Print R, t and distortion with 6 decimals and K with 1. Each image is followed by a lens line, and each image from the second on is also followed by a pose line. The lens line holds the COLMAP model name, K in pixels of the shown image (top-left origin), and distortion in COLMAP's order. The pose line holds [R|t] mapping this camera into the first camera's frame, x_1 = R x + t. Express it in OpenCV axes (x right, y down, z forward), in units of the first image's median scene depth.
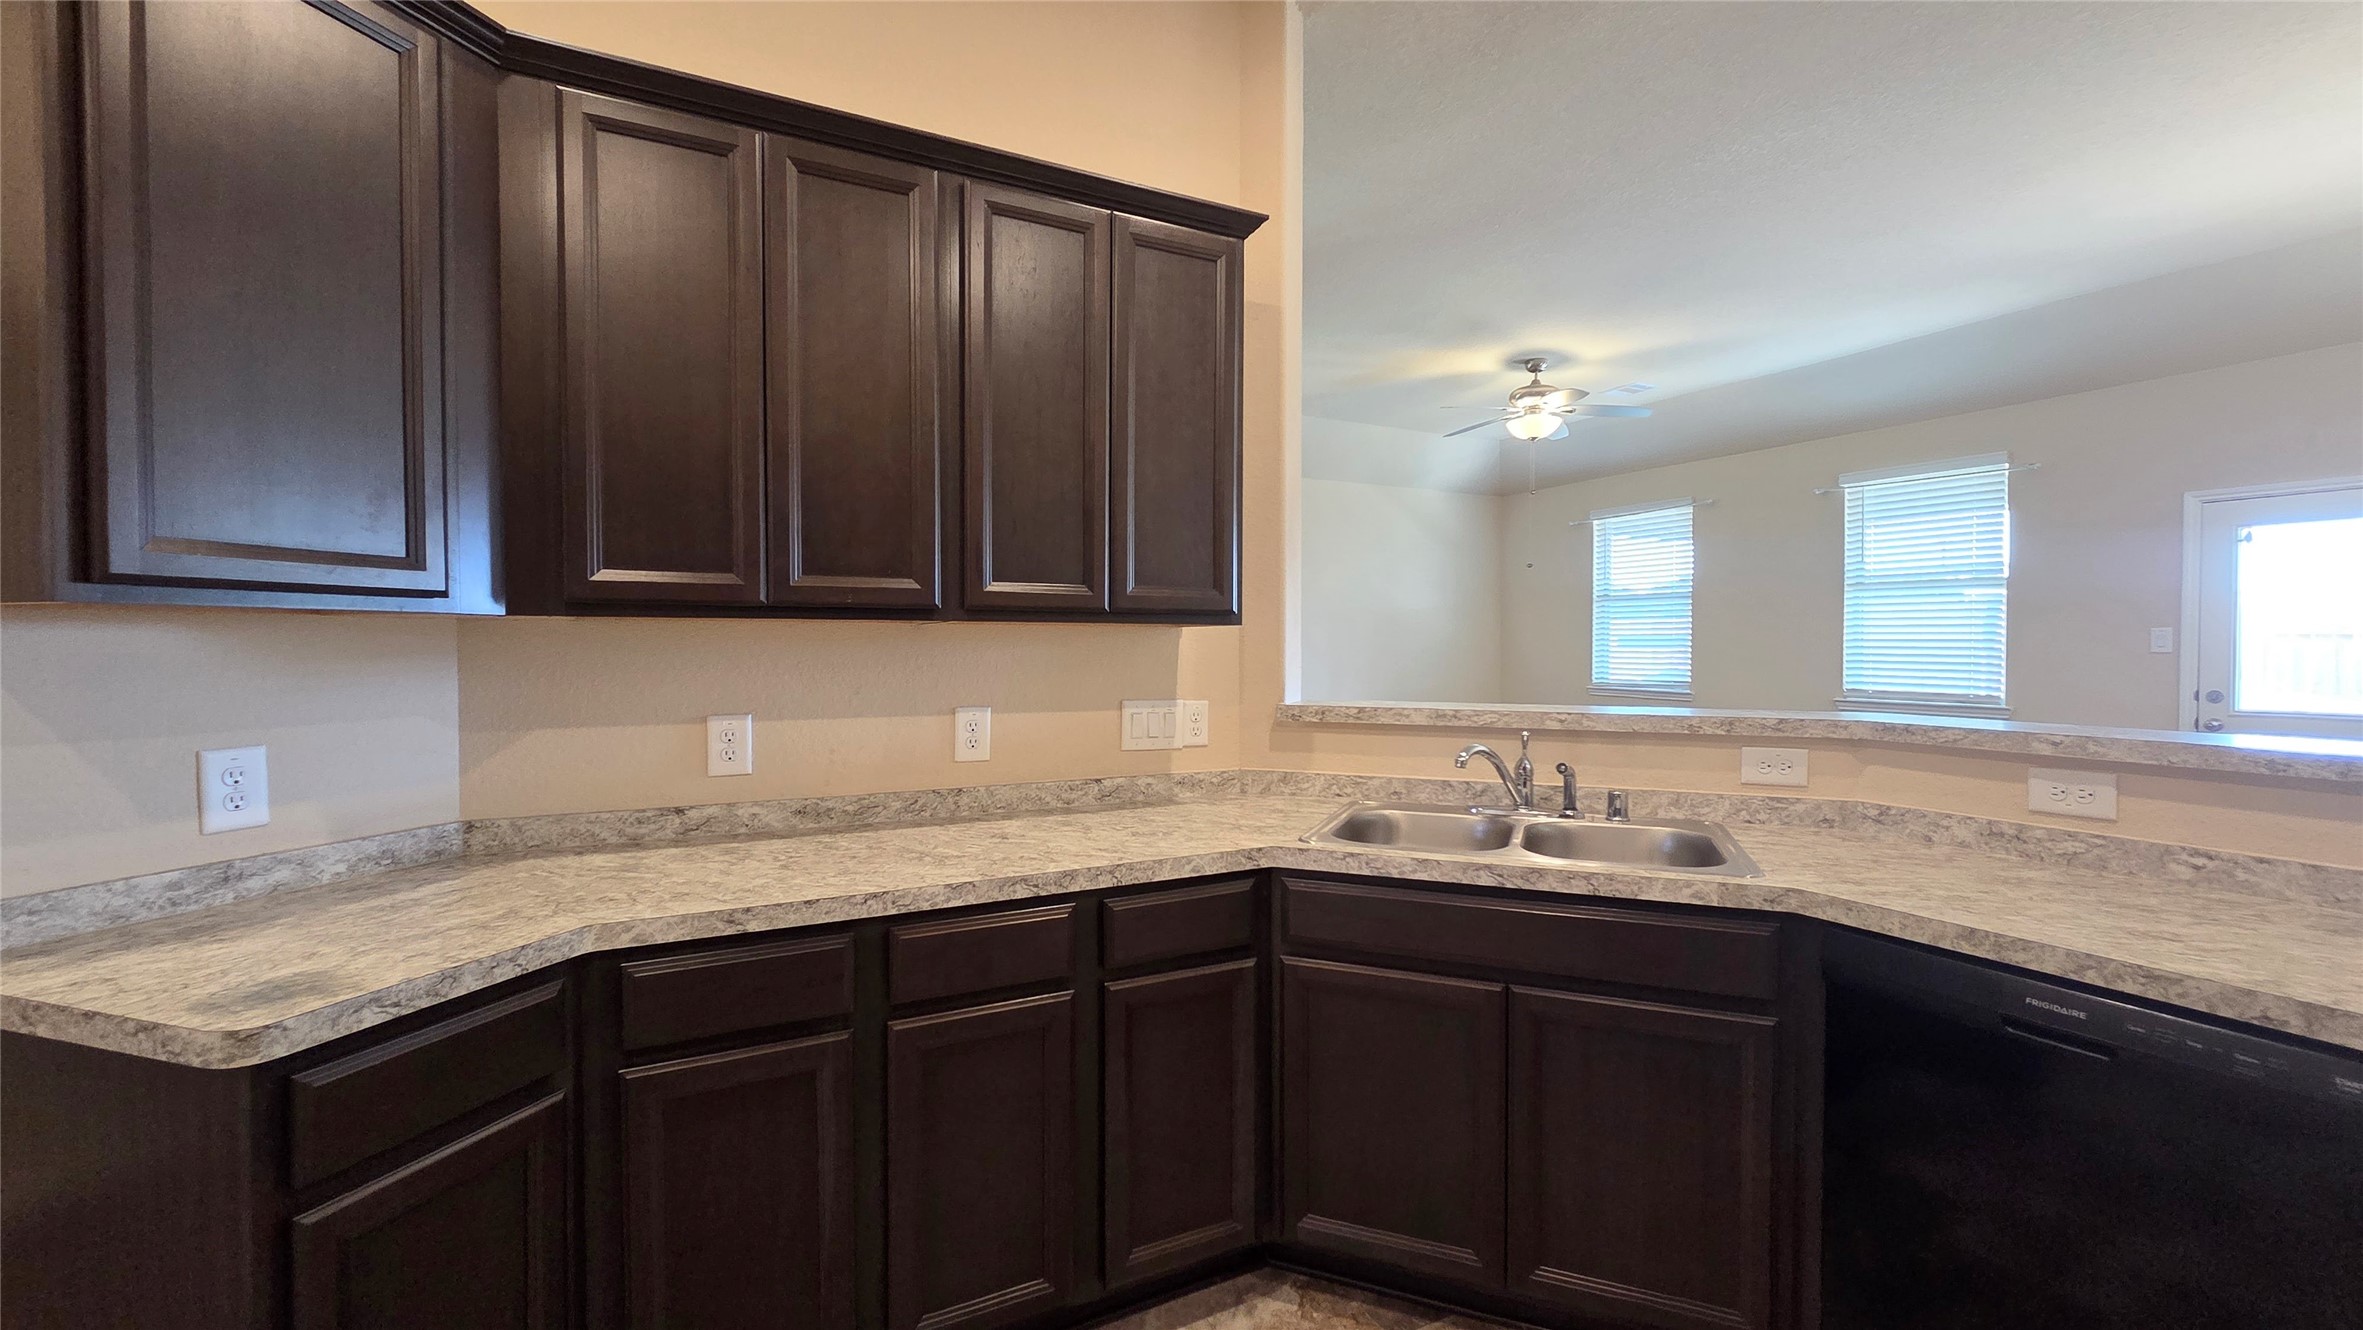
lens RADIAL K [[963.2, 0, 1193.8], [0, 963.2, 664.3], [0, 0, 1]] dist [0.011516, -0.000044]
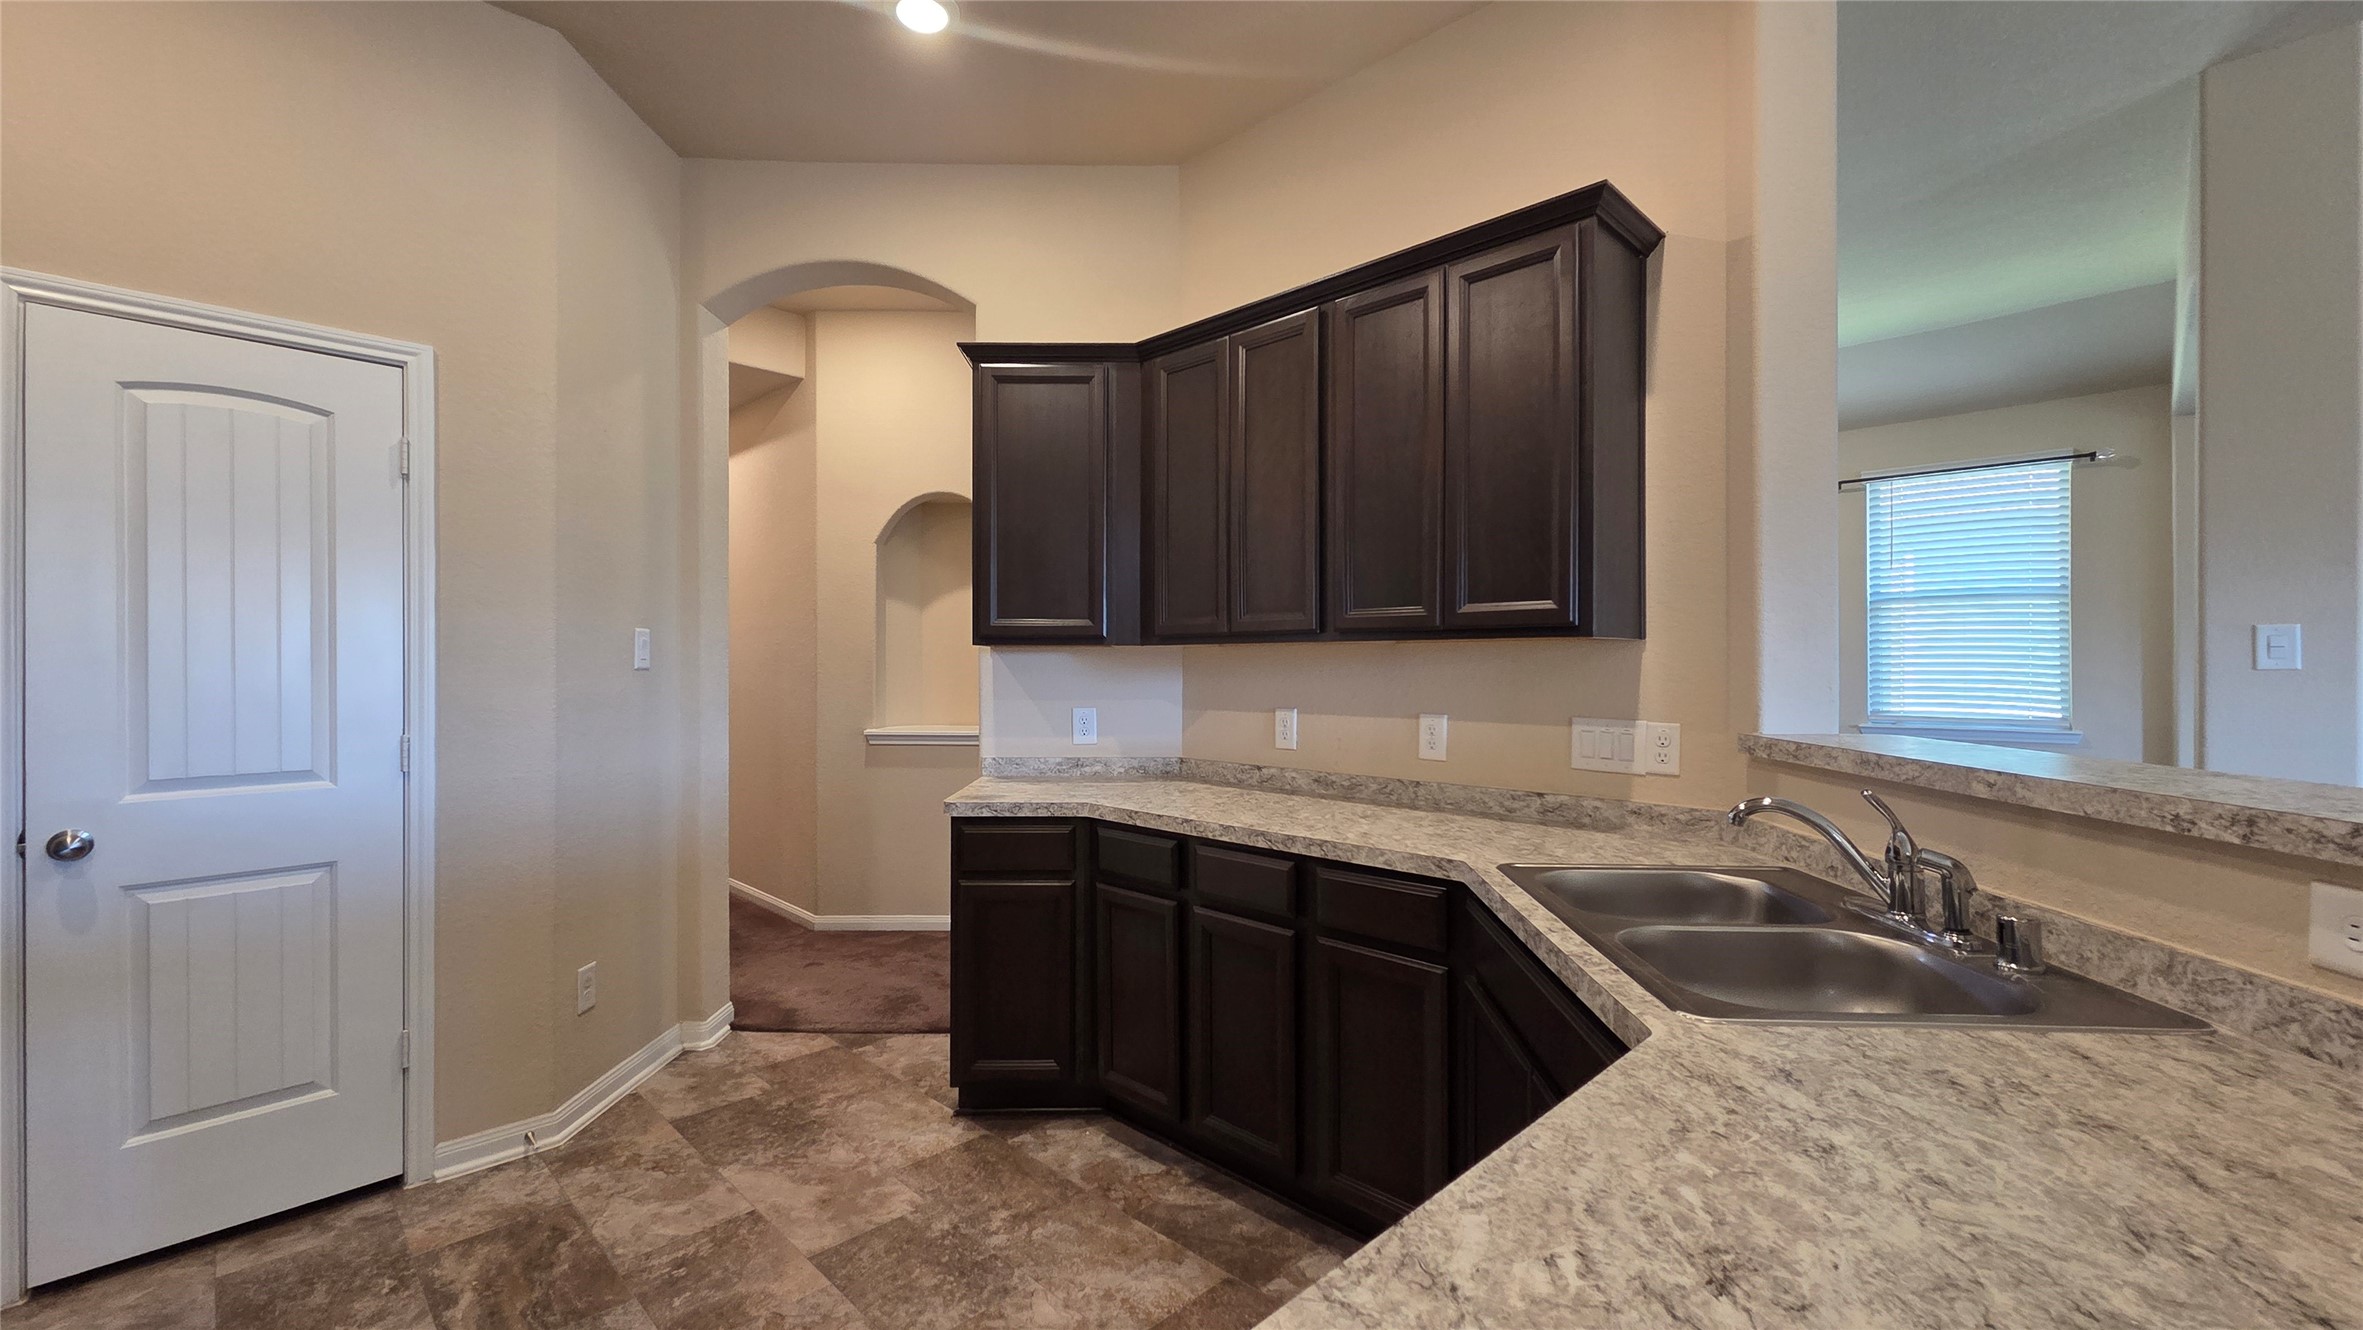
lens RADIAL K [[964.2, 0, 1169.4], [0, 964.2, 667.9], [0, 0, 1]] dist [0.000305, 0.000019]
pose [[0.296324, 0.002089, -0.955085, 0.747003], [-0.017371, 0.999844, -0.003203, -0.001487], [0.954930, 0.017540, 0.296314, 0.329665]]
